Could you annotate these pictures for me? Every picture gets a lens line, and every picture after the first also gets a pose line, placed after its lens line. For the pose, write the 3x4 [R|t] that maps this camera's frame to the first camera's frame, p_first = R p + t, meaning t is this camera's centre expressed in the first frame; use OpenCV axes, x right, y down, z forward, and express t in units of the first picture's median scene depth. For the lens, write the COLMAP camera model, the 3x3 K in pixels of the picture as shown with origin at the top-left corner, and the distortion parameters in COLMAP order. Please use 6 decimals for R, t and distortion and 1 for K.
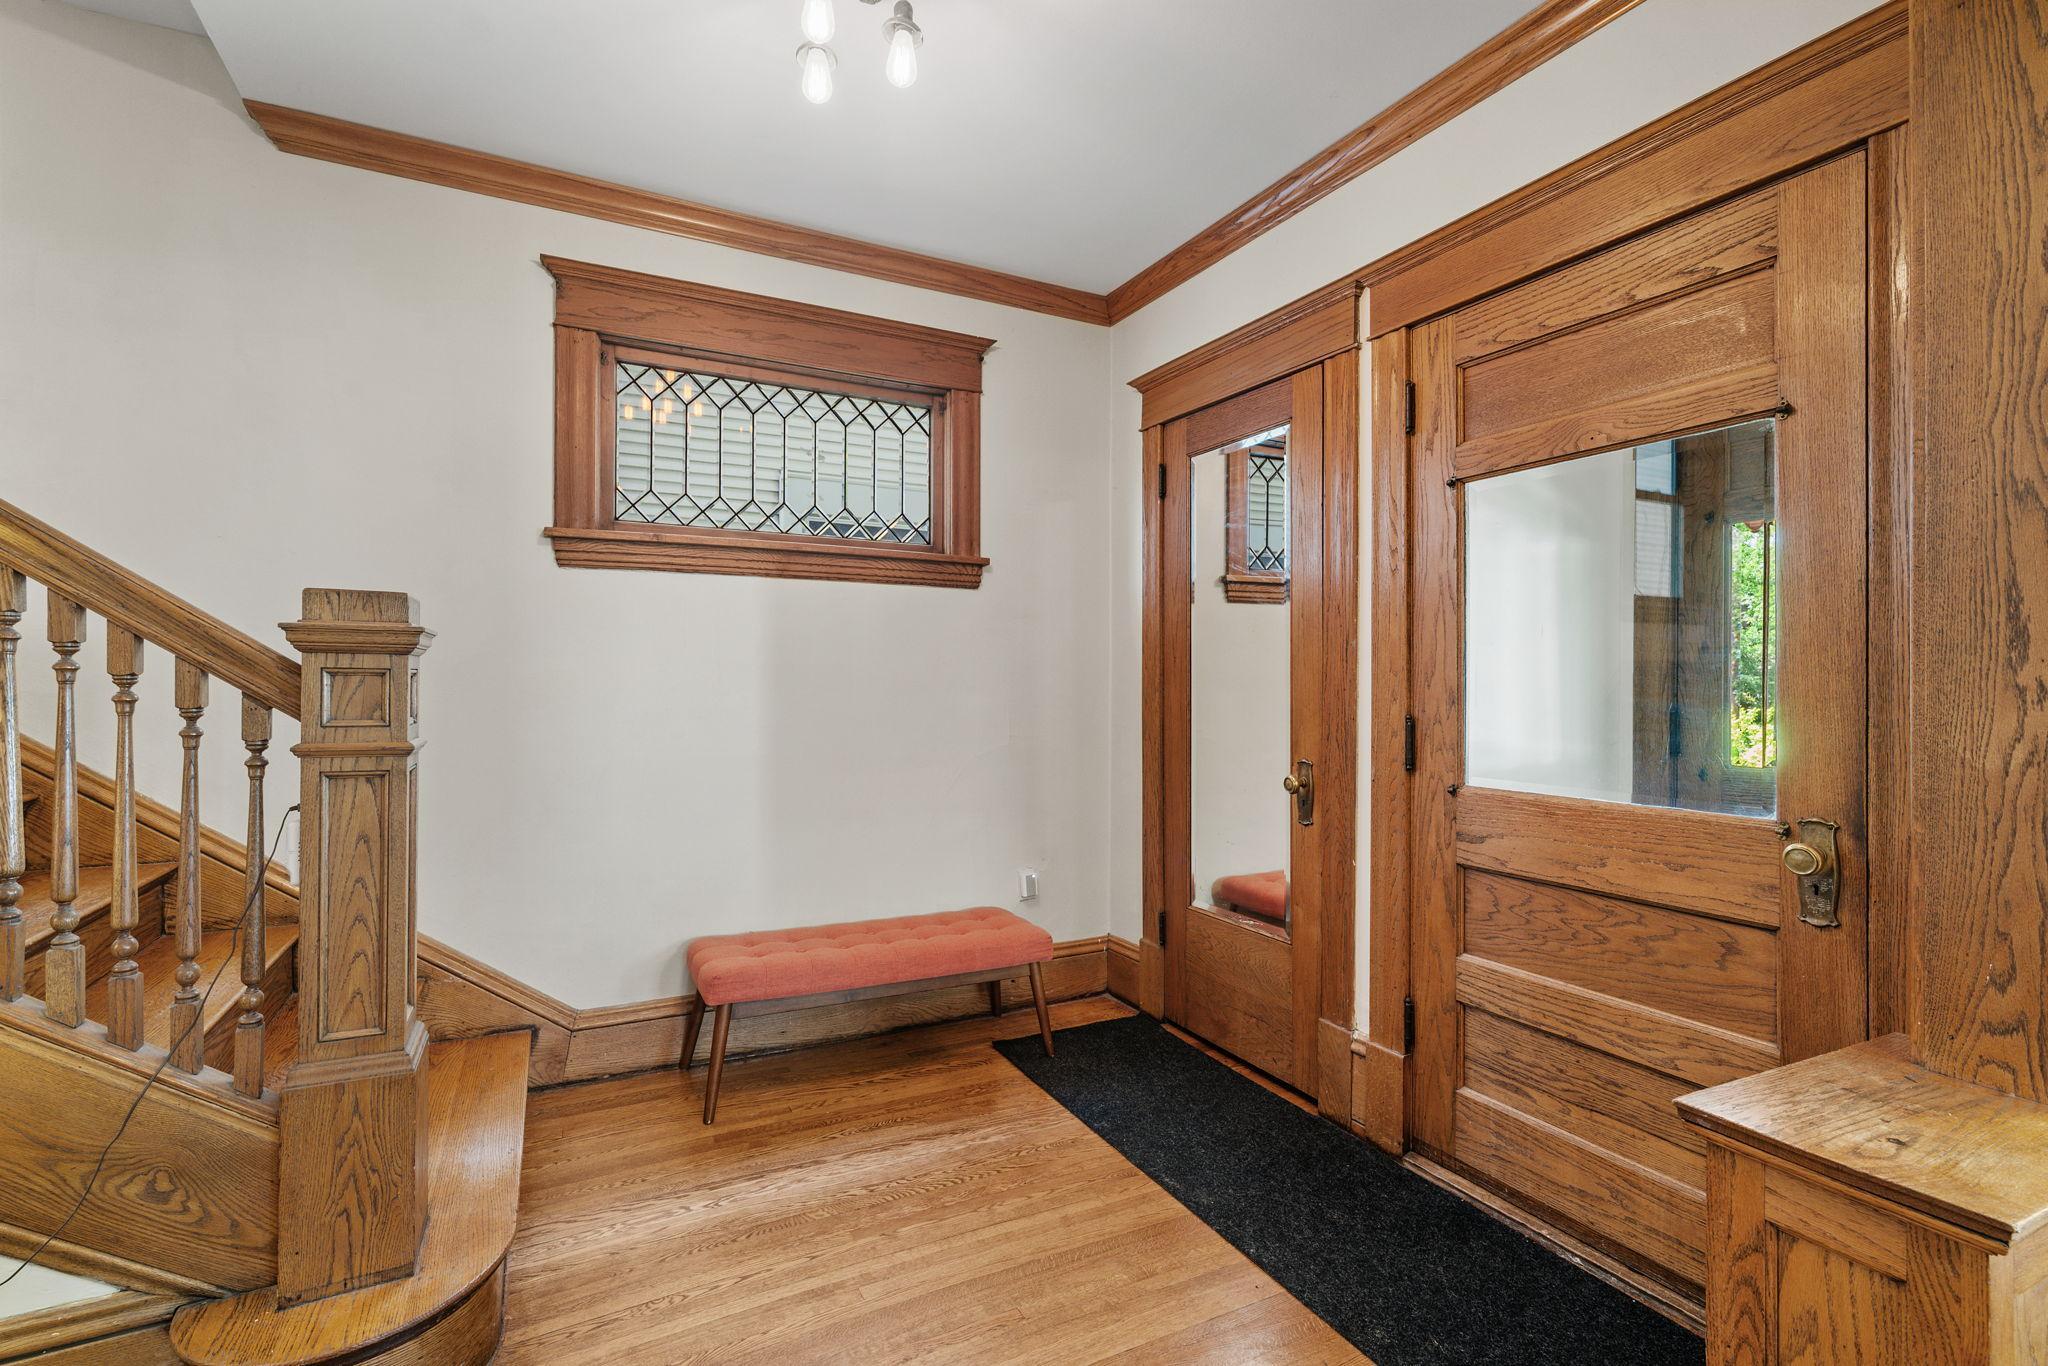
lens RADIAL K [[907.1, 0, 1025.2], [0, 907.1, 689.6], [0, 0, 1]] dist [-0.009541, -0.000428]
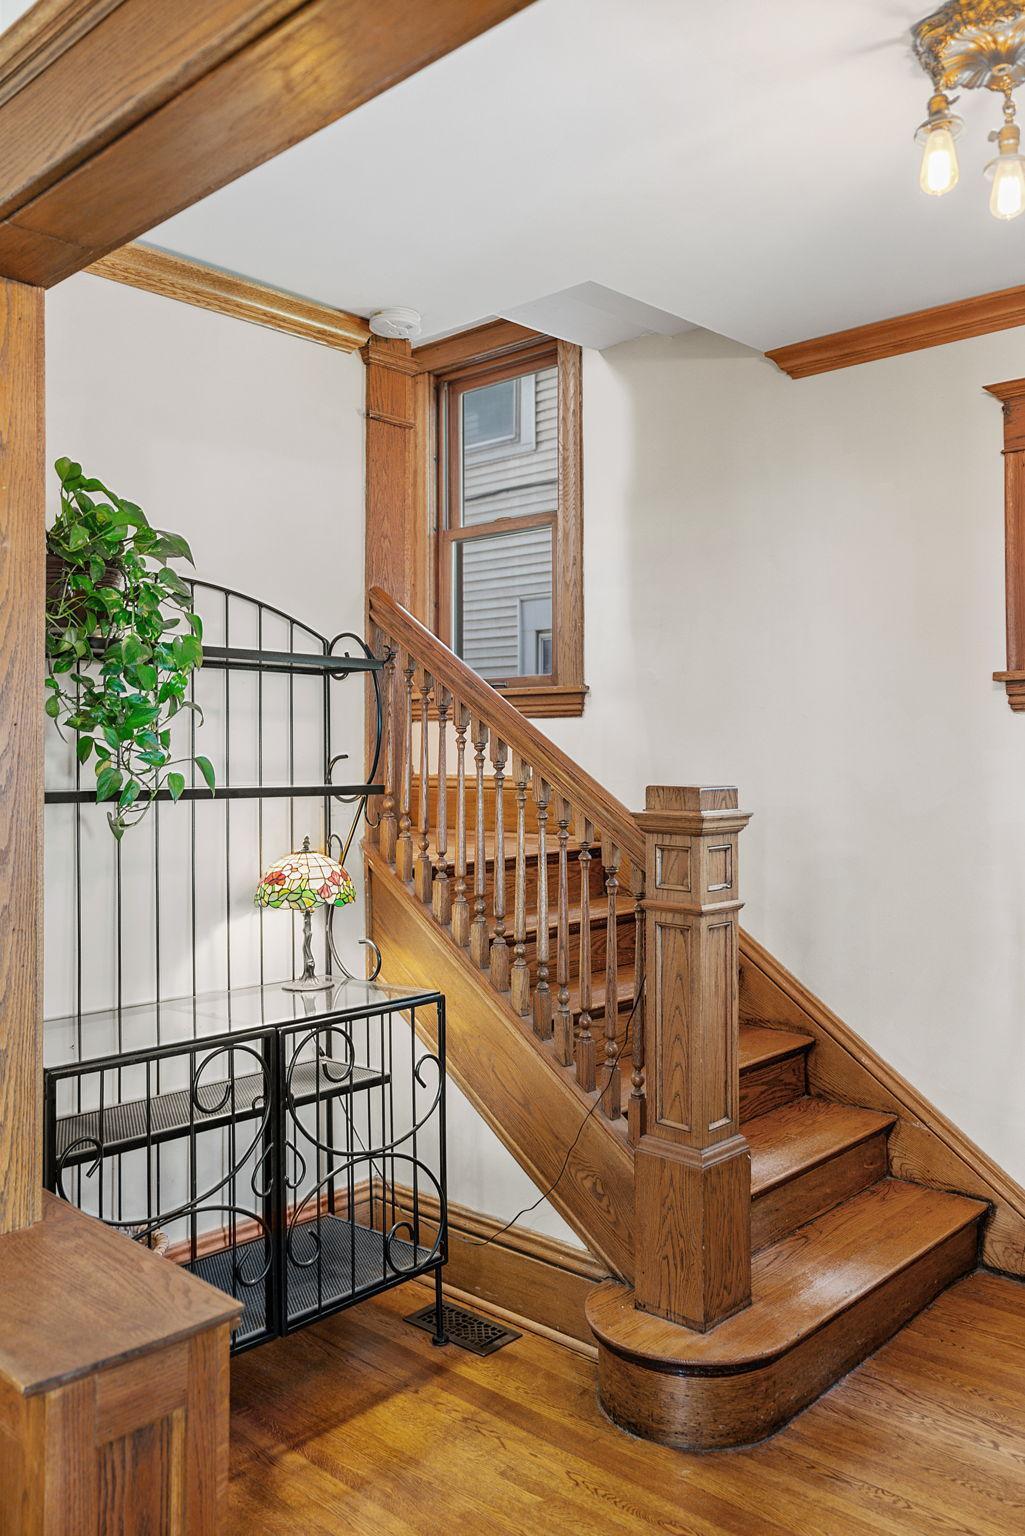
lens RADIAL K [[1196.2, 0, 512.5], [0, 1196.2, 761.4], [0, 0, 1]] dist [-0.006733, 0.006082]
pose [[0.322406, 0.000737, -0.946601, 0.819457], [-0.005136, 0.999986, -0.000971, -0.141665], [0.946588, 0.005175, 0.322405, 0.216938]]
